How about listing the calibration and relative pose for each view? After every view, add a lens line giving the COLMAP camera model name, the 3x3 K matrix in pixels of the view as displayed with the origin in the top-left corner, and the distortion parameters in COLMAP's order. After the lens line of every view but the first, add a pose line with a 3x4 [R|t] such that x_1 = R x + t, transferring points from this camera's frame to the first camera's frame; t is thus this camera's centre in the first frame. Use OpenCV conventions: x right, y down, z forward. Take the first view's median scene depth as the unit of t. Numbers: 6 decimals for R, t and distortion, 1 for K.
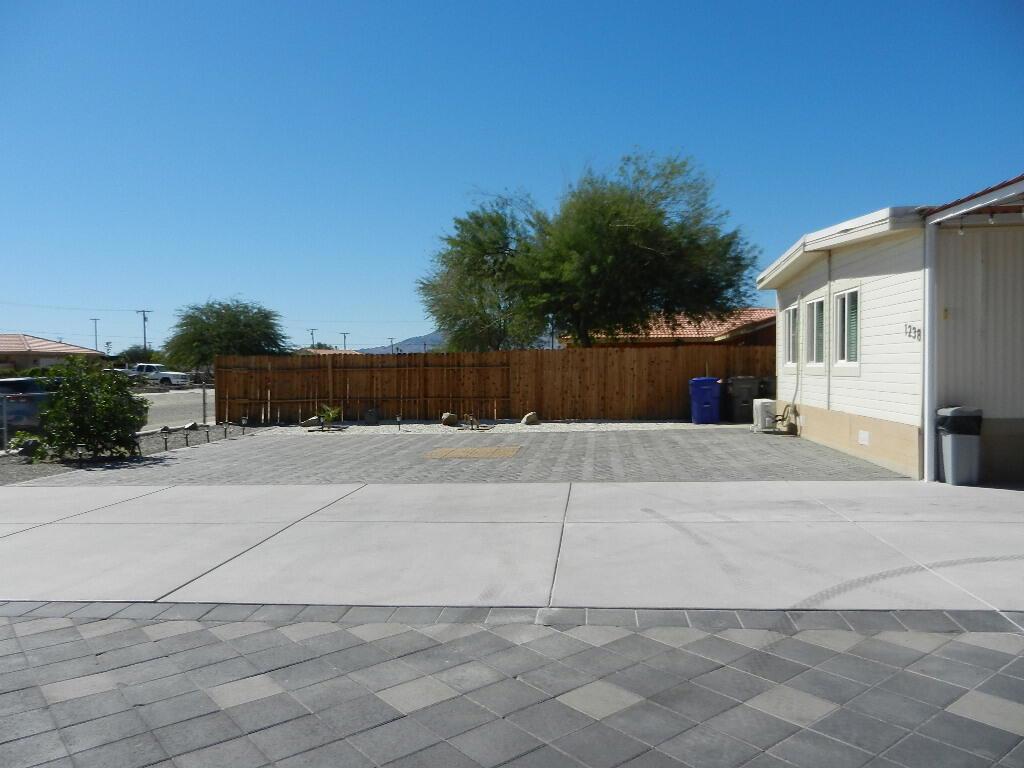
lens RADIAL K [[753.5, 0, 511.0], [0, 753.5, 382.9], [0, 0, 1]] dist [-0.014561, 0.020251]
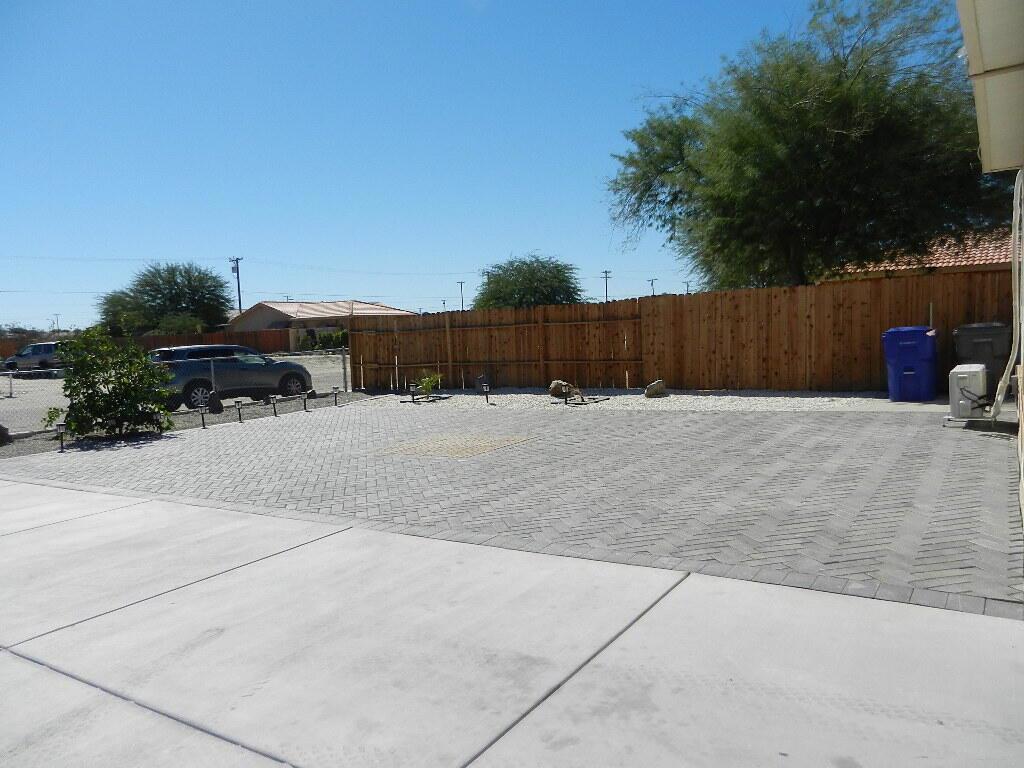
lens RADIAL K [[753.5, 0, 514.2], [0, 753.5, 389.8], [0, 0, 1]] dist [-0.014561, 0.020251]
pose [[0.879855, 0.010263, -0.475131, 0.248843], [0.025699, 0.997276, 0.069131, -0.006506], [0.474547, -0.073036, 0.877195, 0.272706]]
